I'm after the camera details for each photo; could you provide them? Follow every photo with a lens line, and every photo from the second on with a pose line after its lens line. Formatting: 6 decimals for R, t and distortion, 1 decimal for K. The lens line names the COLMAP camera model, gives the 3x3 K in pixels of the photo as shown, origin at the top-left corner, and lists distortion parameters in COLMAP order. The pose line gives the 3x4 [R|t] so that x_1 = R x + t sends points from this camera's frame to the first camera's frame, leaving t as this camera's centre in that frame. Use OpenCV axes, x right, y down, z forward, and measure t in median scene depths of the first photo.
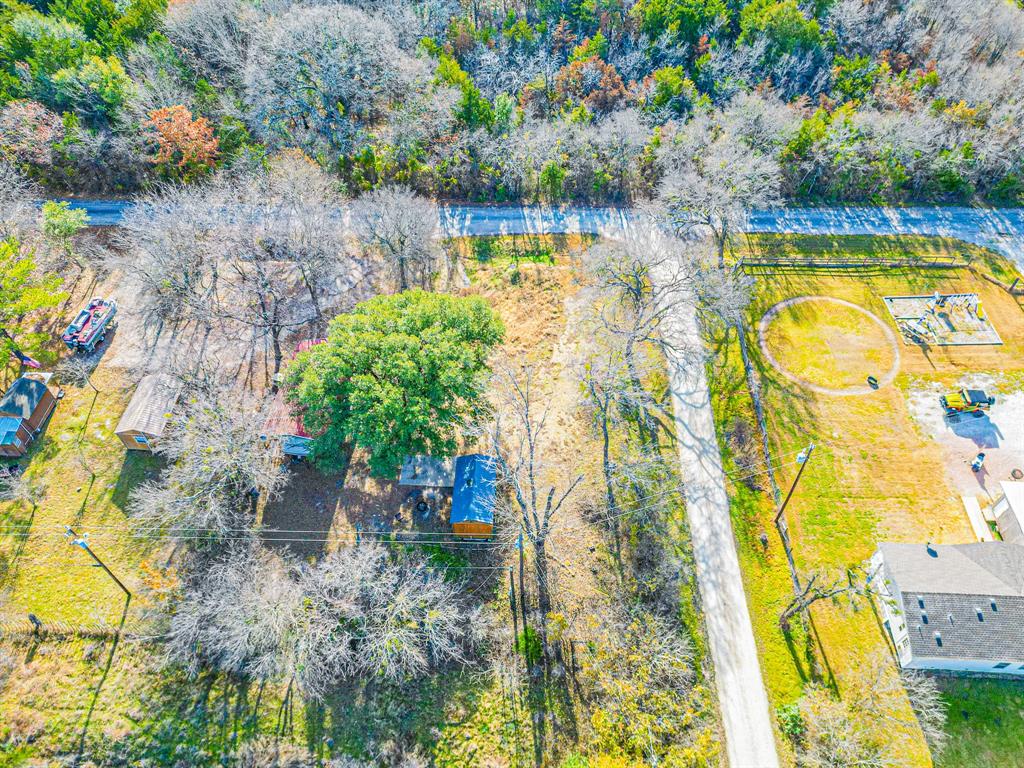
lens RADIAL K [[720.2, 0, 512.0], [0, 720.2, 384.0], [0, 0, 1]] dist [0.092222, -0.104898]
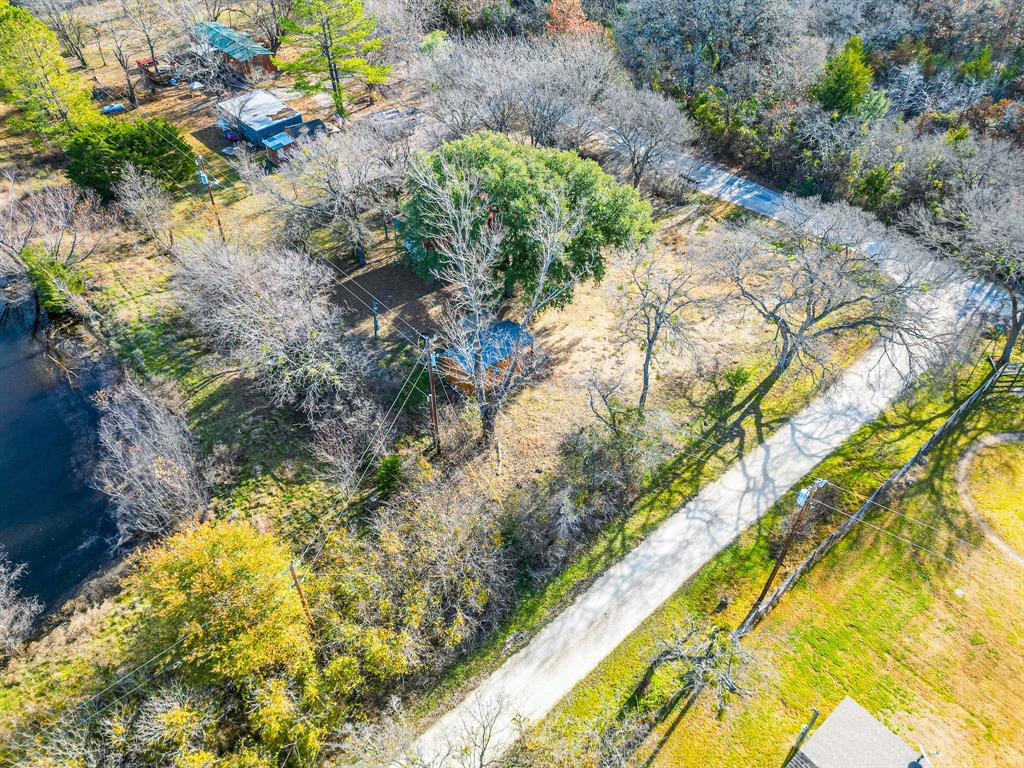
lens RADIAL K [[709.9, 0, 509.4], [0, 709.9, 383.1], [0, 0, 1]] dist [0.080717, -0.084922]
pose [[0.681266, 0.508191, -0.526896, 0.404296], [-0.571695, 0.818902, 0.050641, 0.108684], [0.457211, 0.266724, 0.848420, 0.238961]]
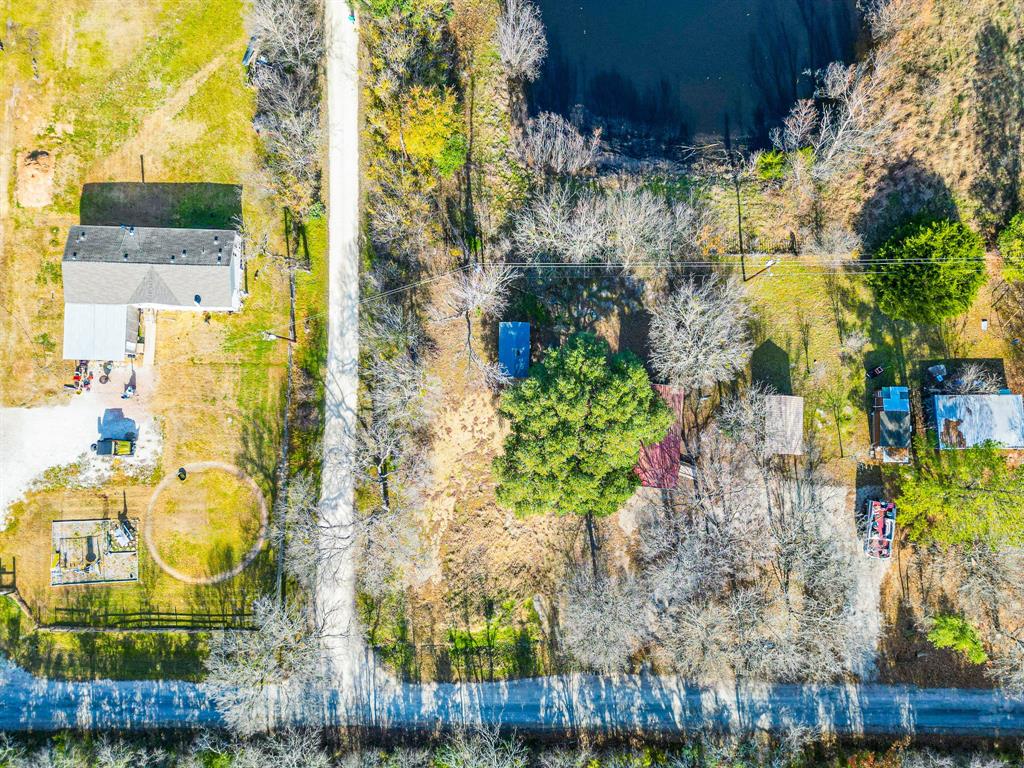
lens RADIAL K [[721.4, 0, 515.3], [0, 721.4, 378.1], [0, 0, 1]] dist [0.072420, -0.069154]
pose [[-0.999657, 0.024278, 0.009773, -0.058136], [-0.010672, -0.719128, 0.694795, -0.731356], [0.023896, 0.694453, 0.719141, 0.062529]]
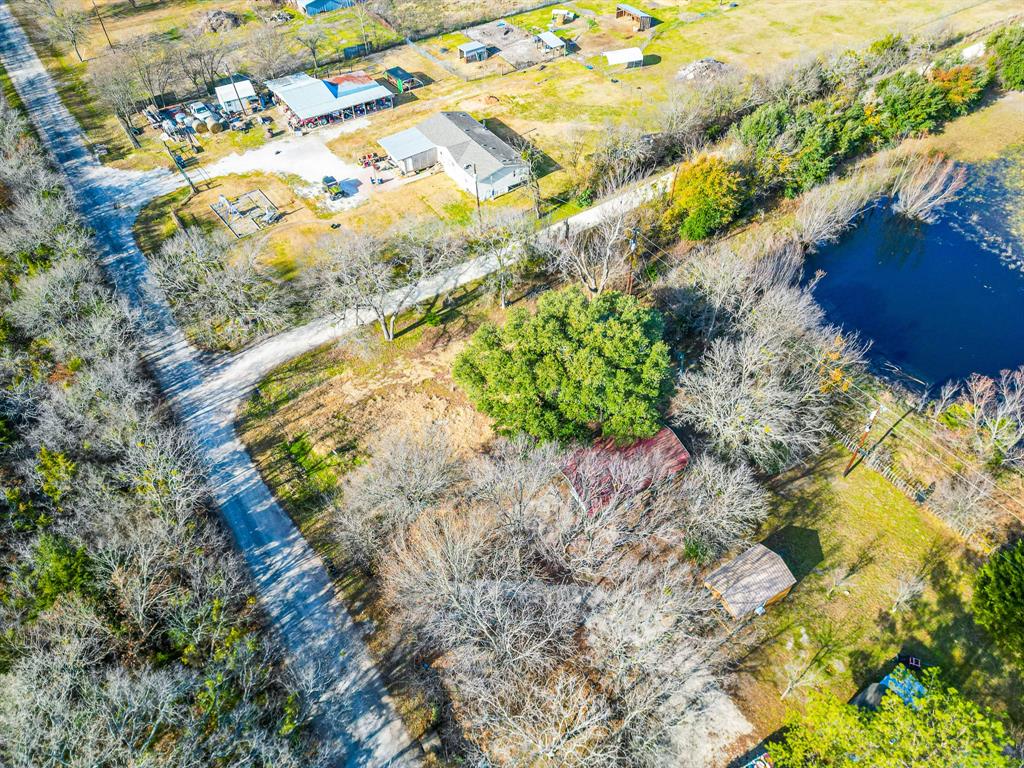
lens RADIAL K [[721.4, 0, 515.3], [0, 721.4, 378.1], [0, 0, 1]] dist [0.072420, -0.069154]
pose [[-0.583630, -0.580844, 0.567447, -0.669583], [0.634571, 0.109771, 0.765030, -0.828946], [-0.506652, 0.806579, 0.304521, 0.660611]]
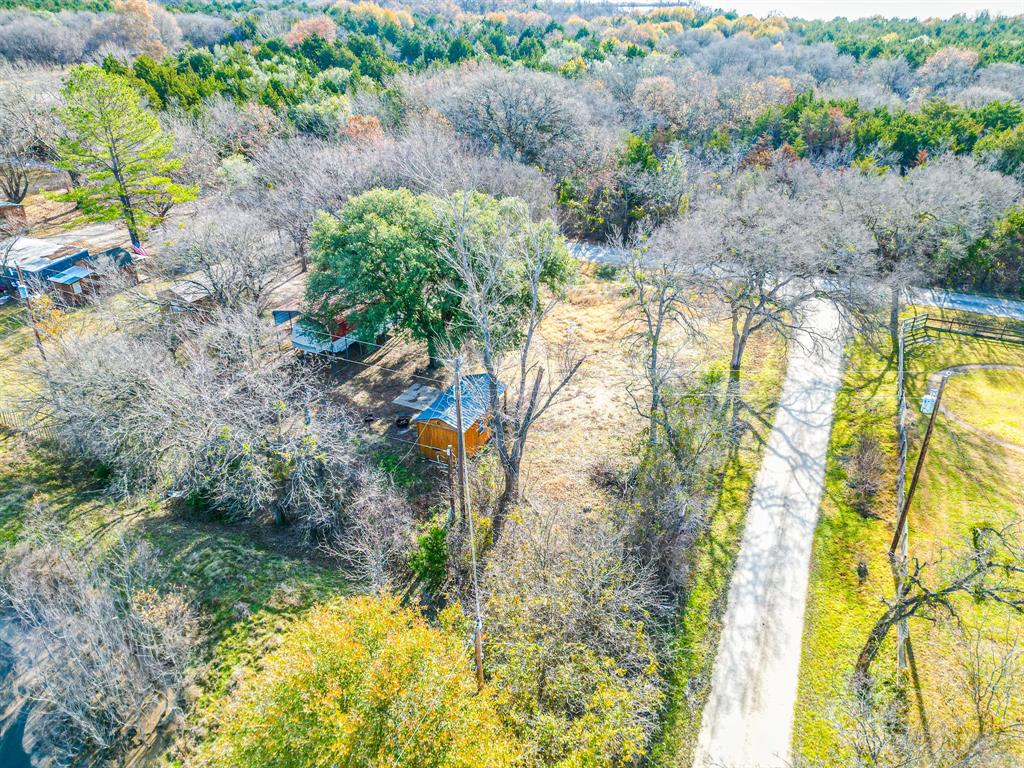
lens RADIAL K [[721.4, 0, 515.3], [0, 721.4, 378.1], [0, 0, 1]] dist [0.072420, -0.069154]
pose [[0.923663, 0.196617, -0.328920, 0.216855], [-0.305107, 0.896659, -0.320800, 0.311356], [0.231854, 0.396667, 0.888200, 0.286129]]
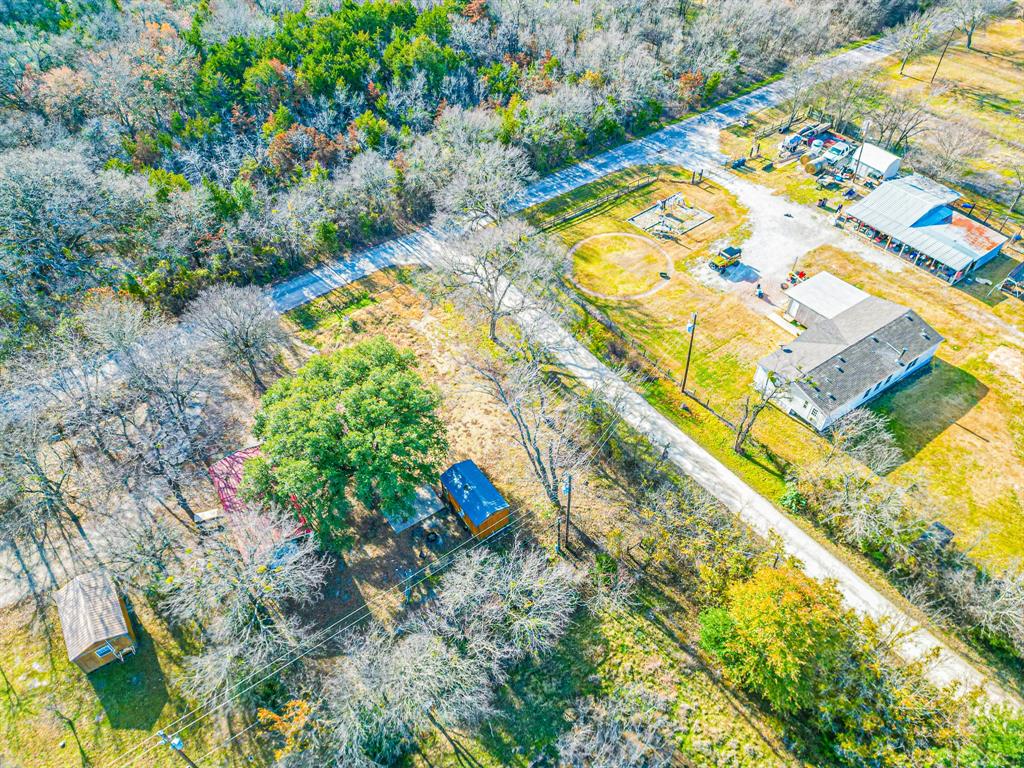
lens RADIAL K [[721.4, 0, 515.3], [0, 721.4, 378.1], [0, 0, 1]] dist [0.072420, -0.069154]
pose [[0.792903, -0.437229, 0.424424, -0.336441], [0.475626, 0.879474, 0.017449, 0.009323], [-0.380899, 0.188031, 0.905296, -0.010367]]
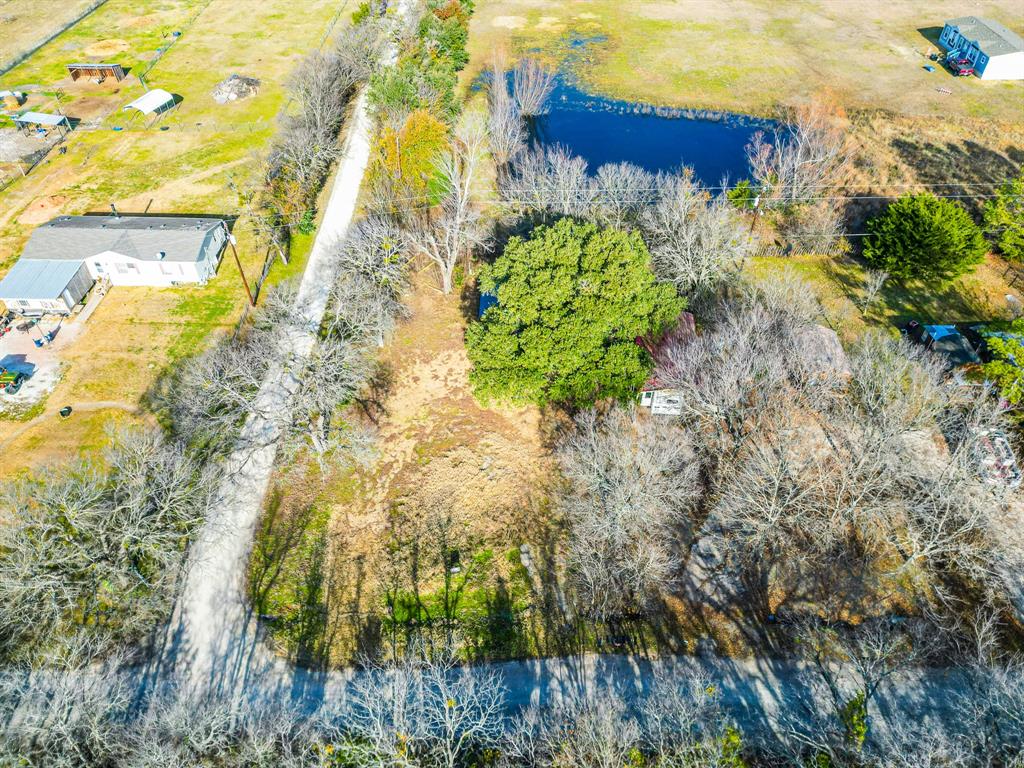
lens RADIAL K [[721.4, 0, 515.3], [0, 721.4, 378.1], [0, 0, 1]] dist [0.072420, -0.069154]
pose [[-0.999728, 0.020605, -0.010953, -0.058792], [-0.012150, -0.058894, 0.998190, -0.945642], [0.019923, 0.998052, 0.059128, 0.942203]]
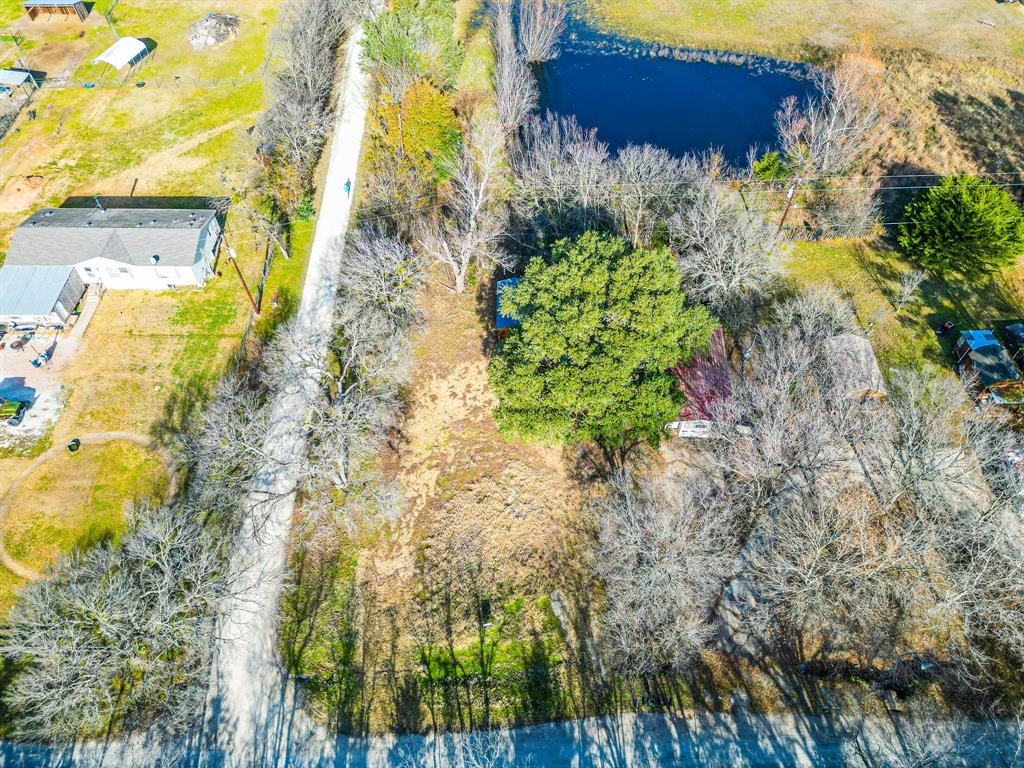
lens RADIAL K [[721.4, 0, 515.3], [0, 721.4, 378.1], [0, 0, 1]] dist [0.072420, -0.069154]
pose [[-0.999072, 0.038921, -0.018448, -0.023664], [-0.026133, -0.207290, 0.977931, -0.886456], [0.034238, 0.977505, 0.208114, 0.777000]]
